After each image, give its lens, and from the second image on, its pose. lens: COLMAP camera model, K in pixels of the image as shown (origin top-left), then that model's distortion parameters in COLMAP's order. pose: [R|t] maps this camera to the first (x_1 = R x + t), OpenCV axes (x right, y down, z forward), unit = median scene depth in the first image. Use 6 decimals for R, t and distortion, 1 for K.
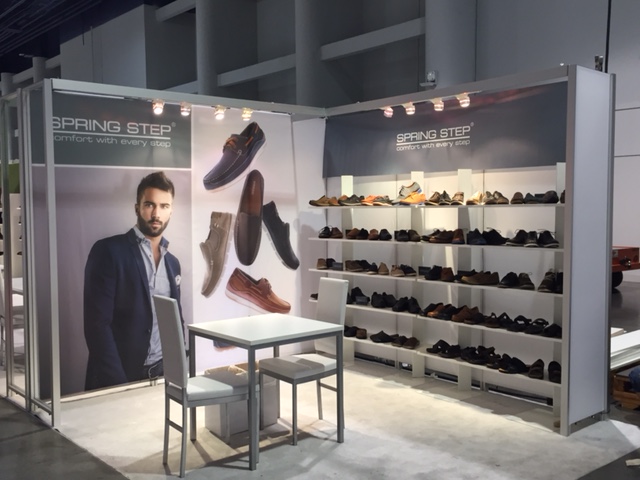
lens RADIAL K [[732.4, 0, 318.3], [0, 732.4, 241.3], [0, 0, 1]] dist [0.007759, 0.000000]
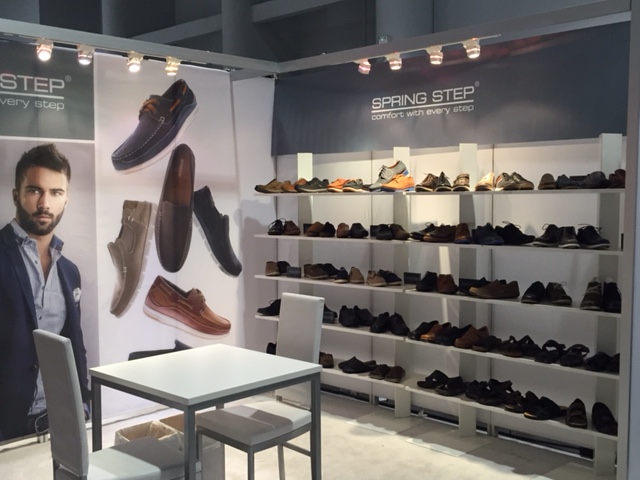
lens RADIAL K [[764.0, 0, 322.8], [0, 764.0, 240.1], [0, 0, 1]] dist [0.024377, 0.000000]
pose [[0.993617, -0.005965, 0.112649, -0.035657], [0.004627, 0.999916, 0.012131, -0.009281], [-0.112712, -0.011532, 0.993561, 0.225588]]
